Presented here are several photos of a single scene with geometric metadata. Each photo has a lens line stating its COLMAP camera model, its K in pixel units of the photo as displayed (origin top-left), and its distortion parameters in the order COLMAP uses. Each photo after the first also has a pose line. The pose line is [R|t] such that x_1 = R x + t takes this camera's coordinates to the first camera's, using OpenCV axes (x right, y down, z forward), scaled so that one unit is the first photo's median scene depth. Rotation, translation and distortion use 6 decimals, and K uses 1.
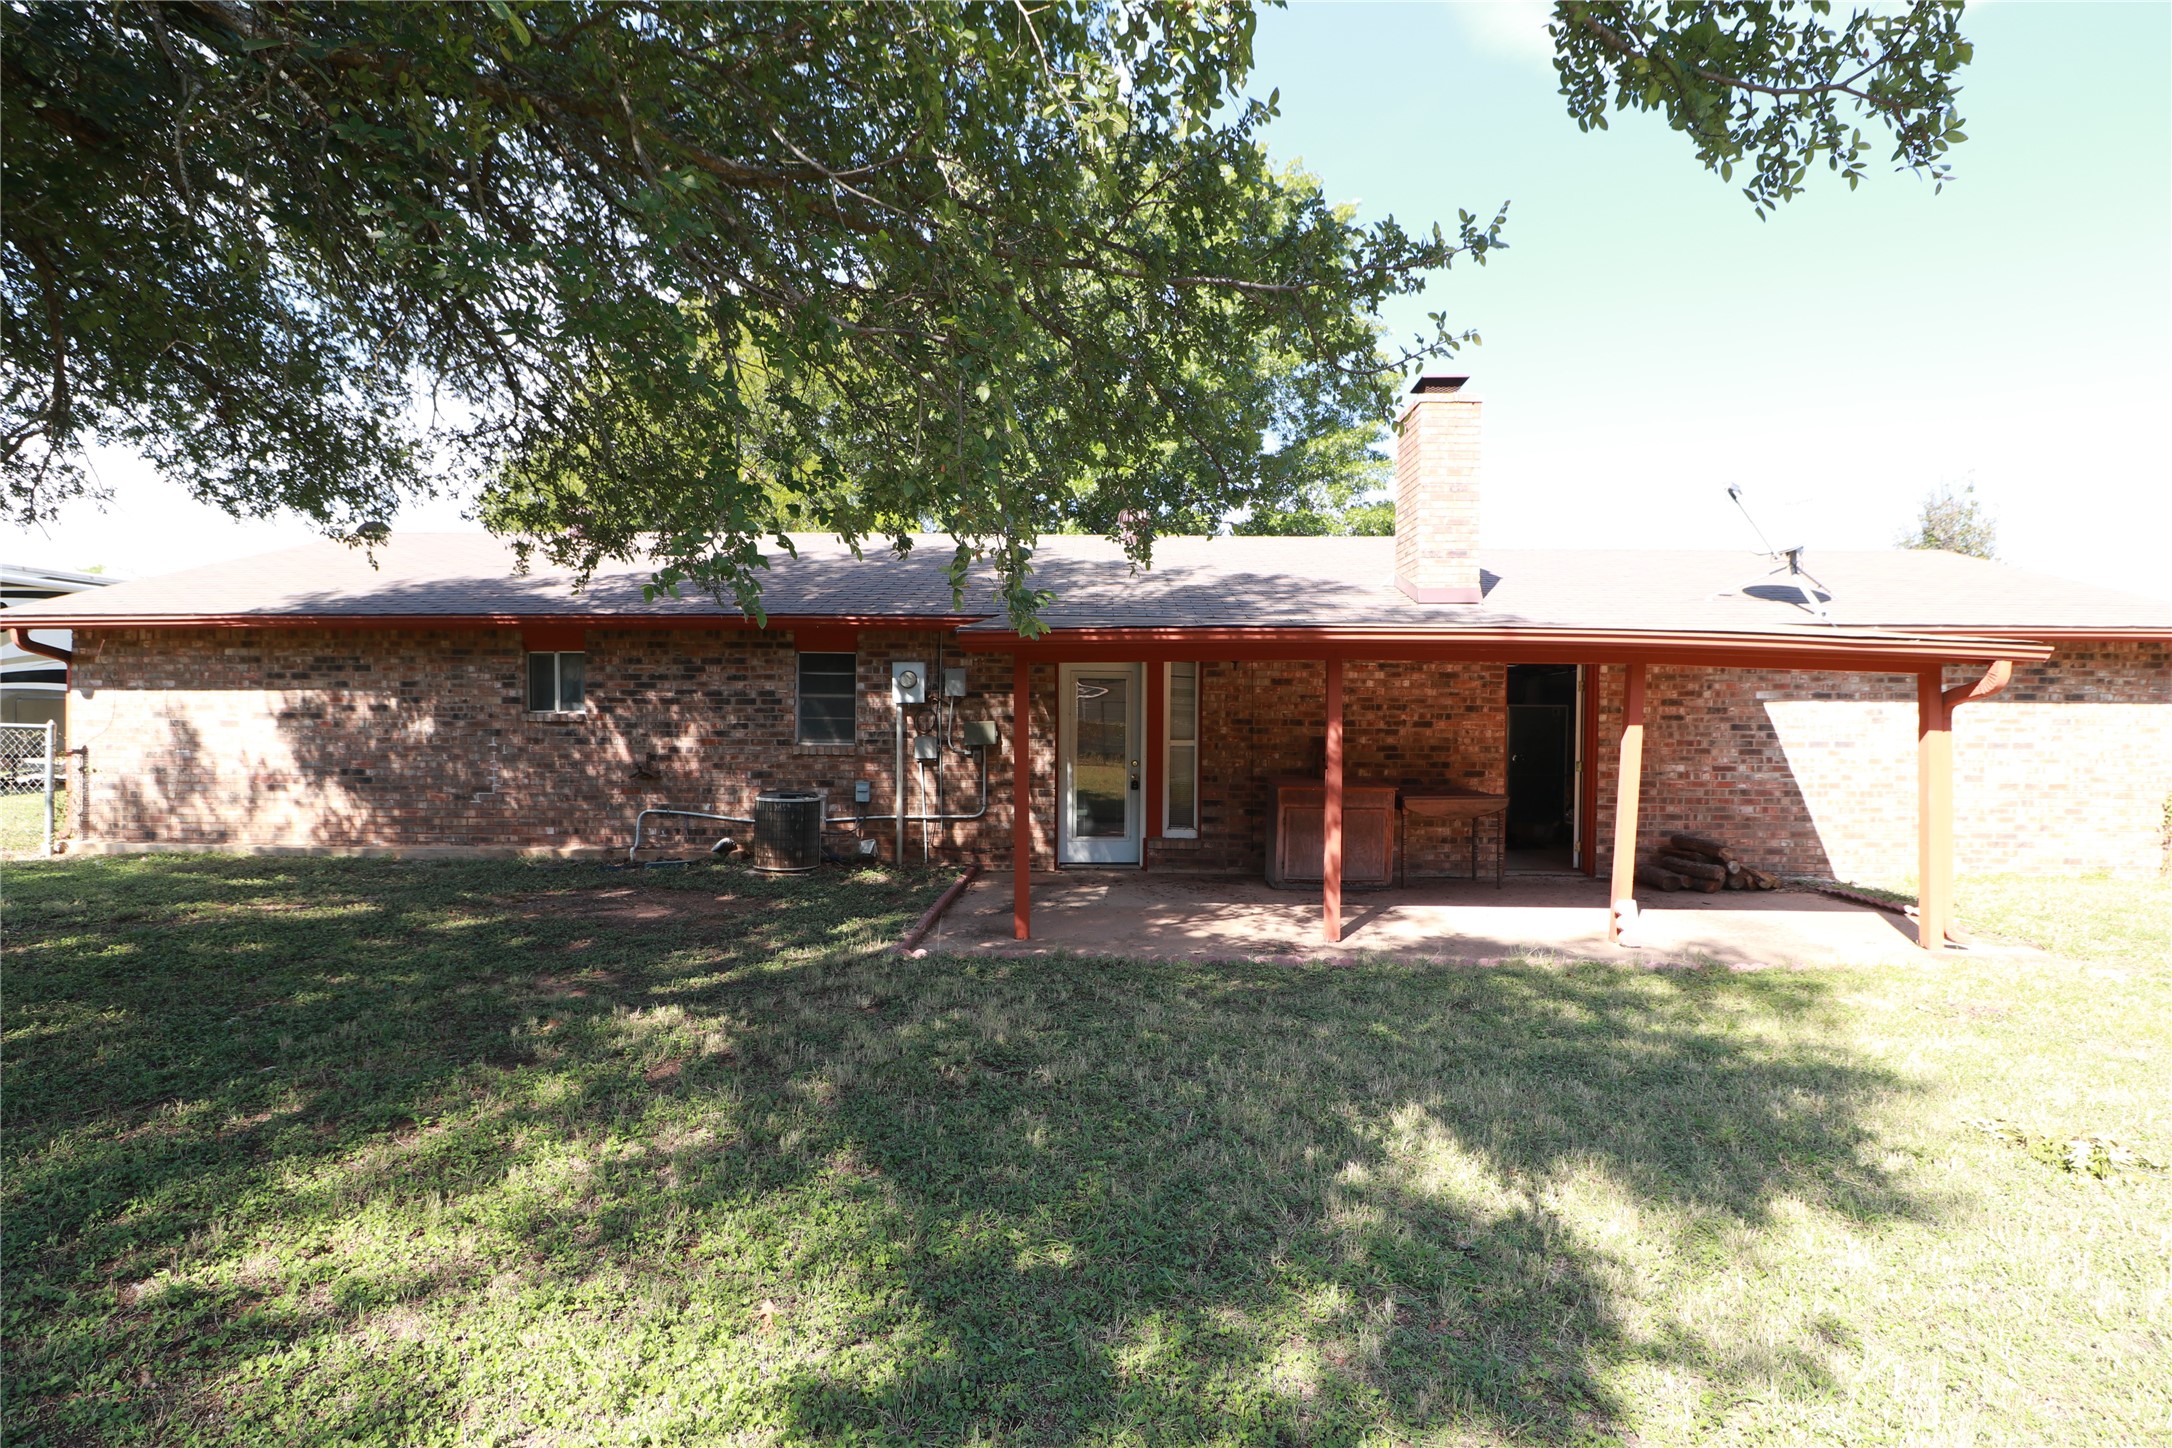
lens RADIAL K [[1001.0, 0, 1082.1], [0, 1001.0, 718.1], [0, 0, 1]] dist [-0.013560, -0.004696]
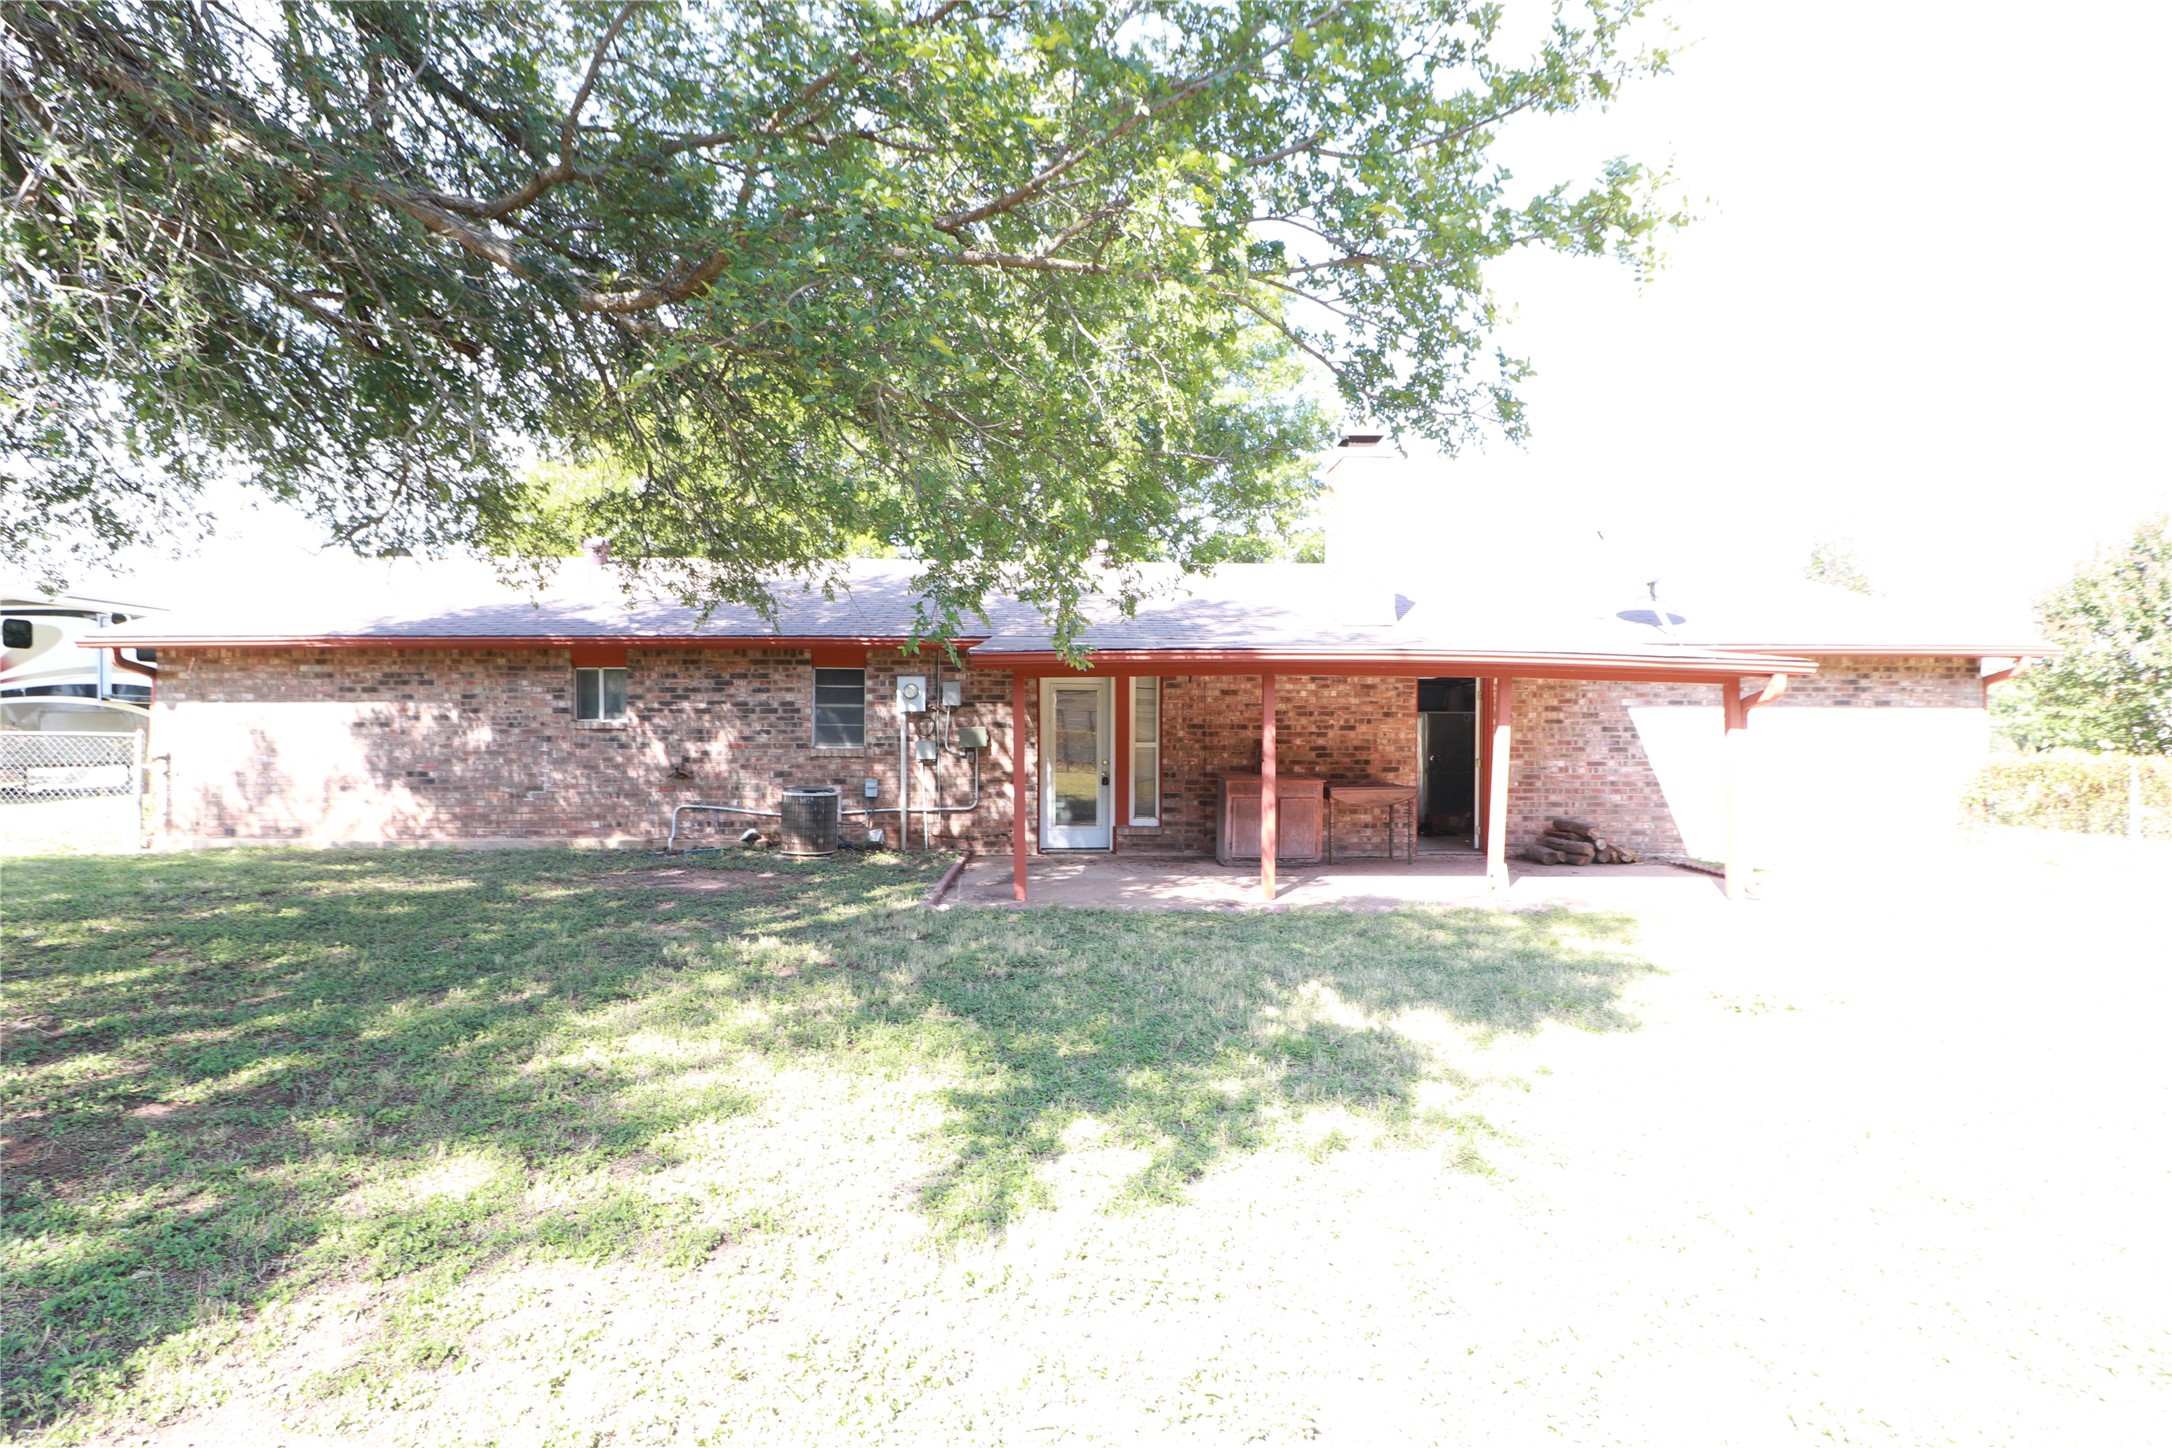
lens RADIAL K [[1001.0, 0, 1086.7], [0, 1001.0, 716.2], [0, 0, 1]] dist [-0.013560, -0.004696]
pose [[0.998788, -0.004264, 0.049034, -0.027152], [0.004919, 0.999900, -0.013248, 0.006524], [-0.048972, 0.013473, 0.998709, -0.173897]]
